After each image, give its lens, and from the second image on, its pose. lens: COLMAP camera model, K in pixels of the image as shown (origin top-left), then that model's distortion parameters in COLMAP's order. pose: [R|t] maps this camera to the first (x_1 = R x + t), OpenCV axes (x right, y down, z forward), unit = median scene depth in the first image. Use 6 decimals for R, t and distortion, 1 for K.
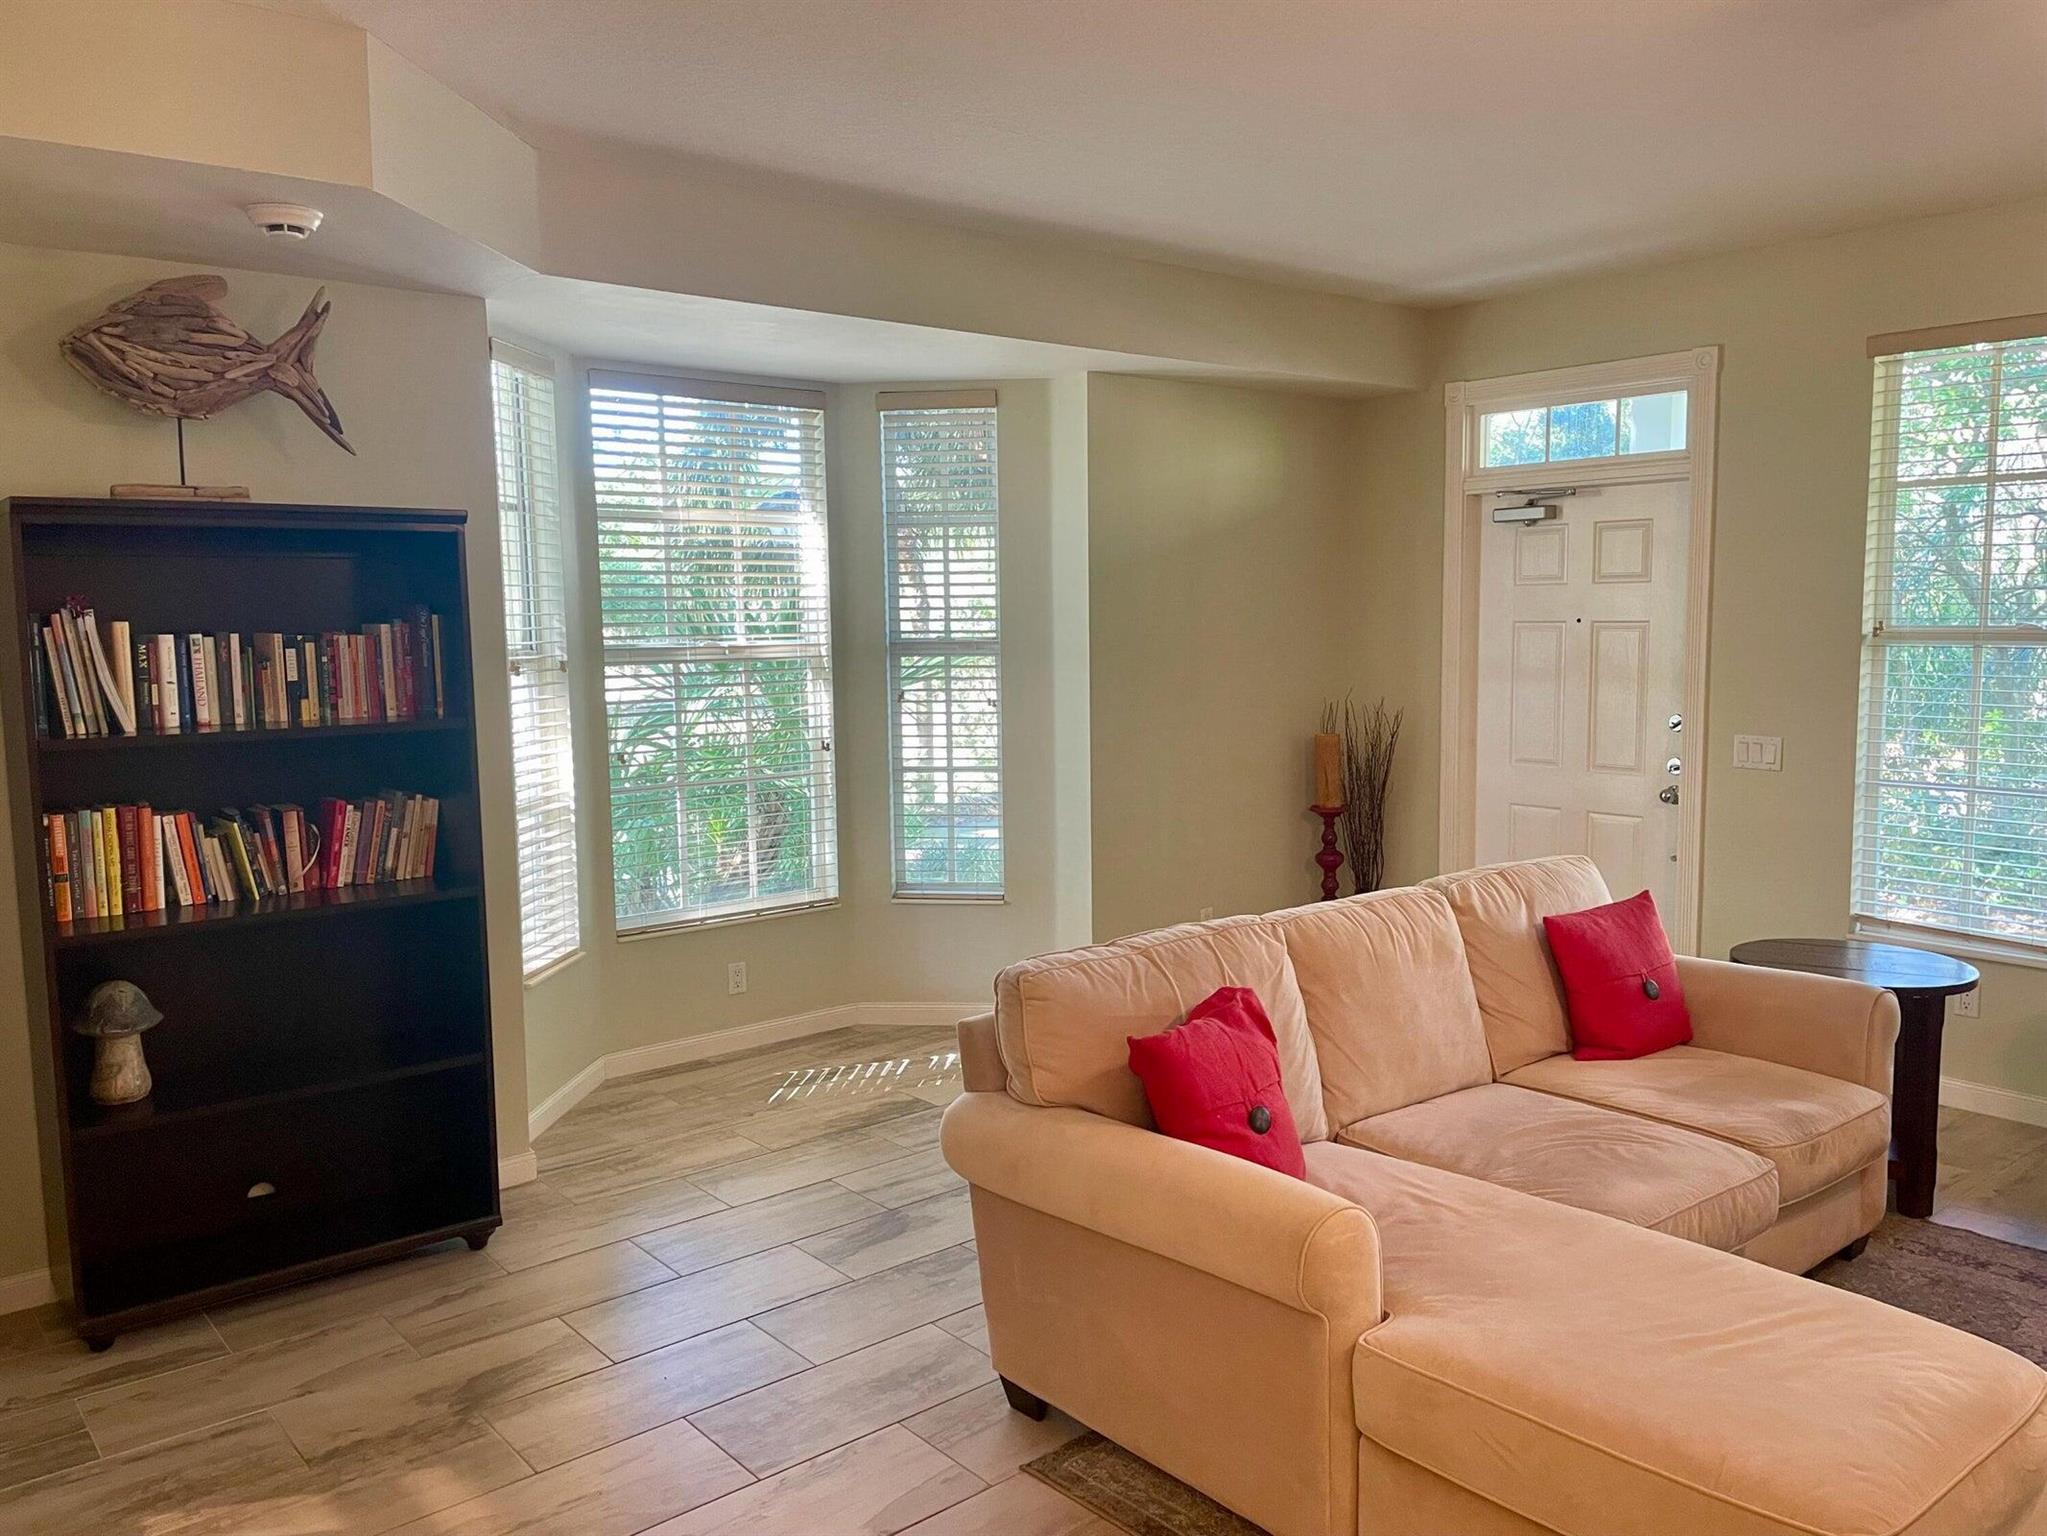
lens RADIAL K [[1541.5, 0, 1014.2], [0, 1541.5, 766.0], [0, 0, 1]] dist [0.045810, -0.032806]
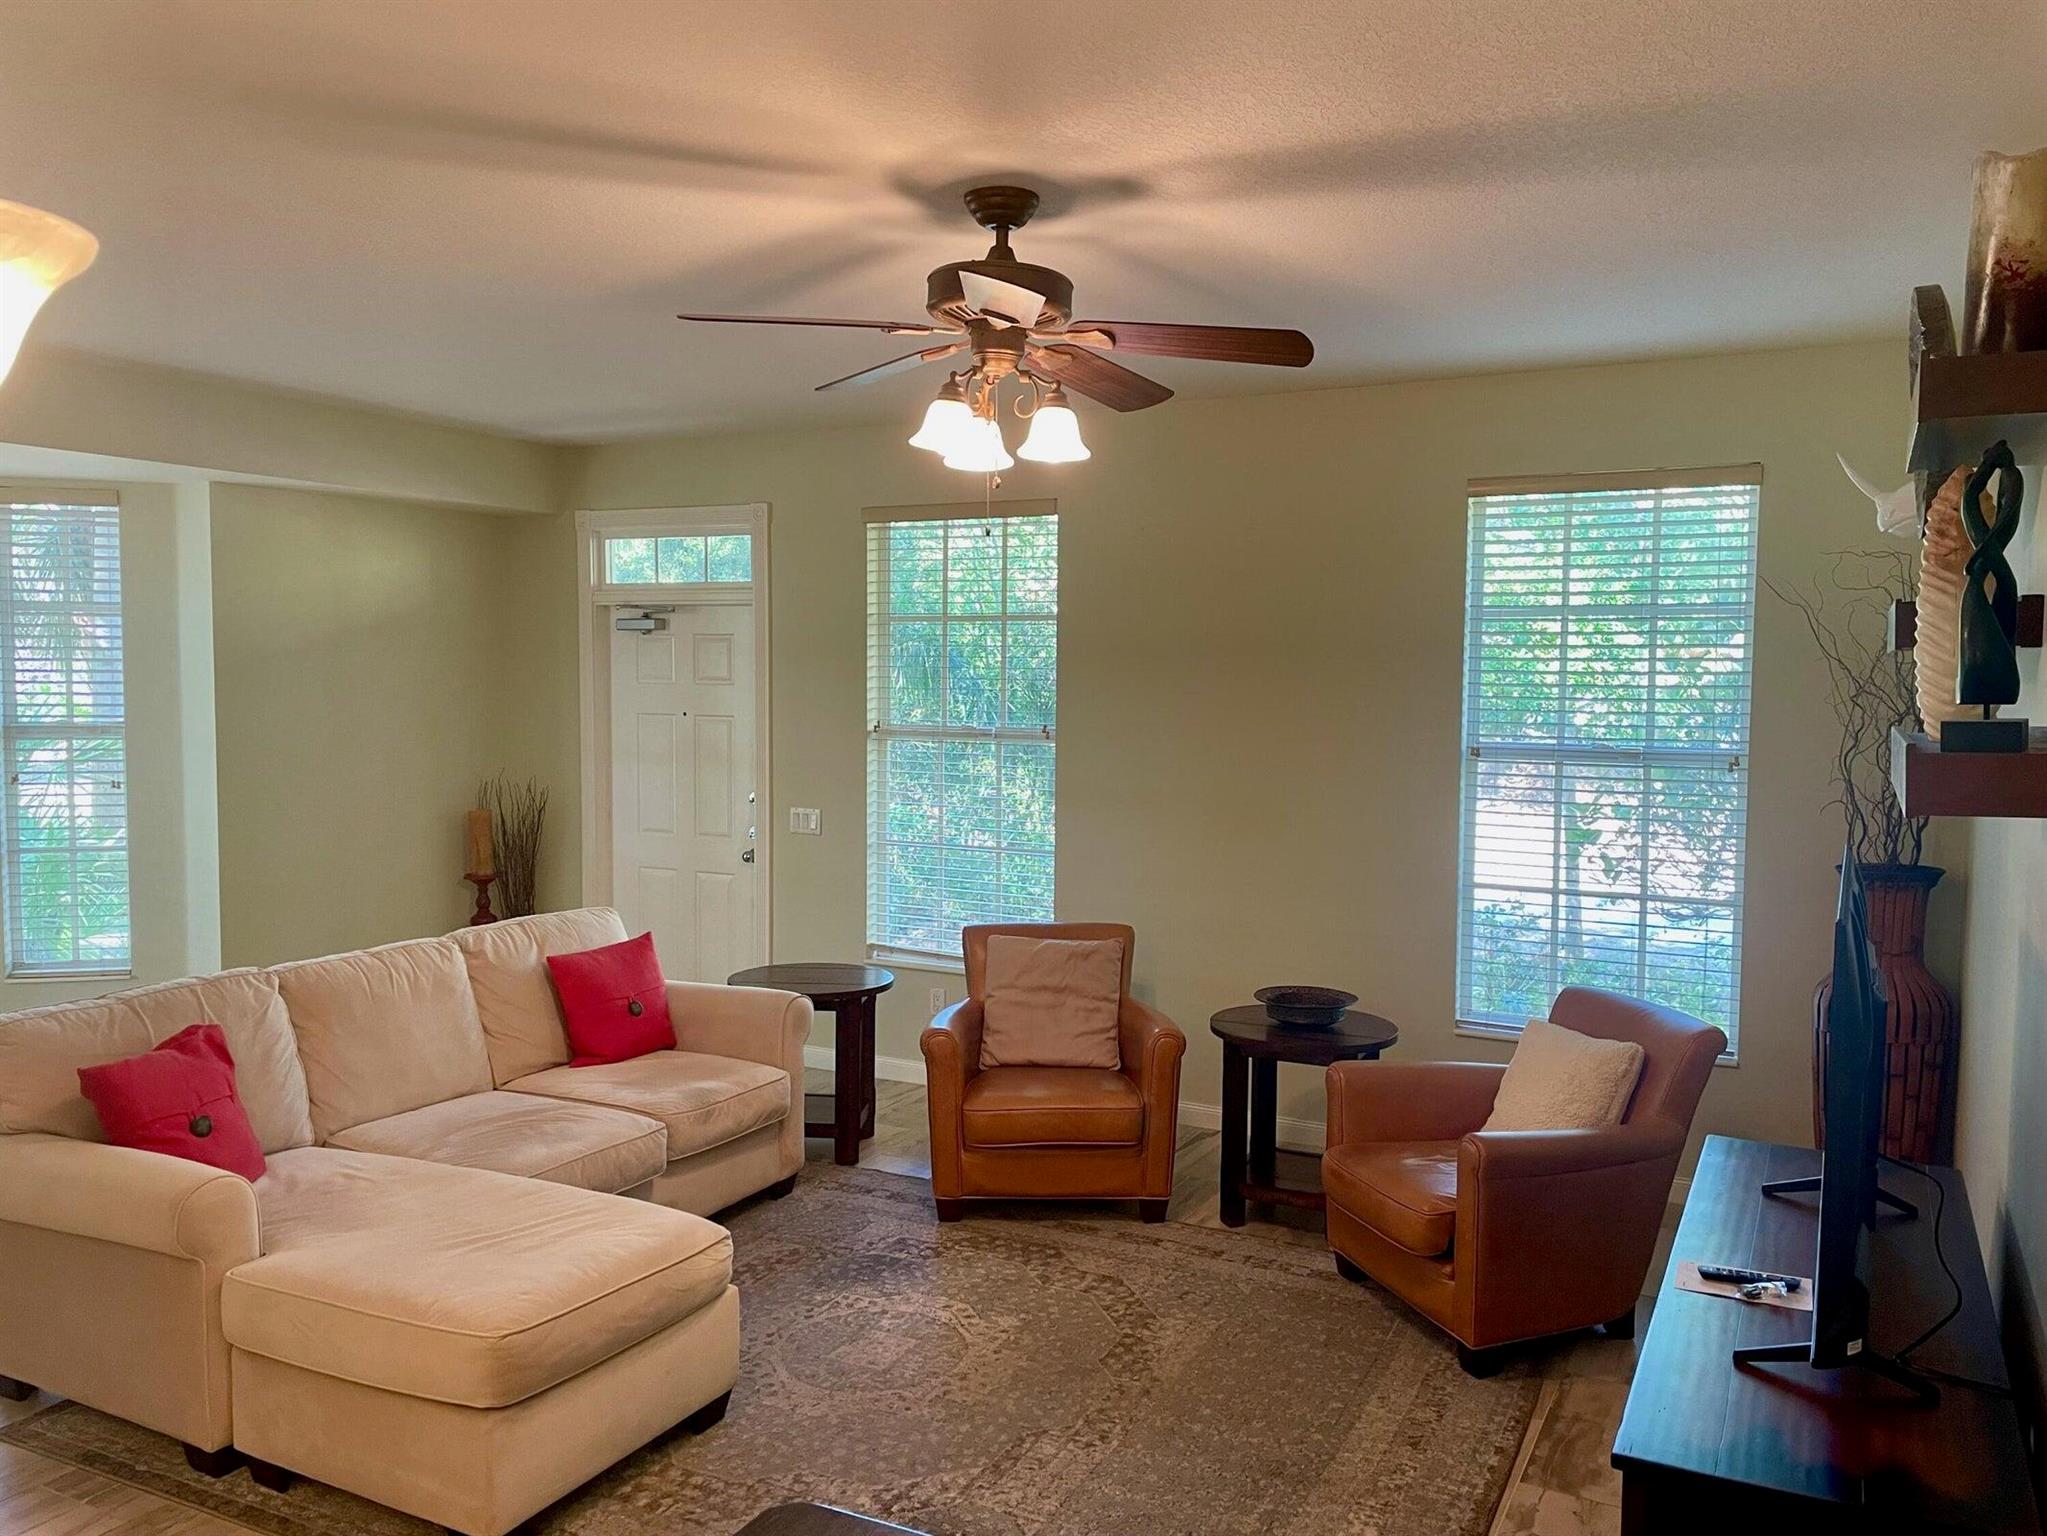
lens RADIAL K [[1541.5, 0, 1029.4], [0, 1541.5, 763.4], [0, 0, 1]] dist [0.045810, -0.032806]
pose [[0.917347, -0.000774, 0.398089, 0.200873], [0.018223, 0.999031, -0.040052, -0.002763], [-0.397672, 0.043996, 0.916472, -0.330707]]
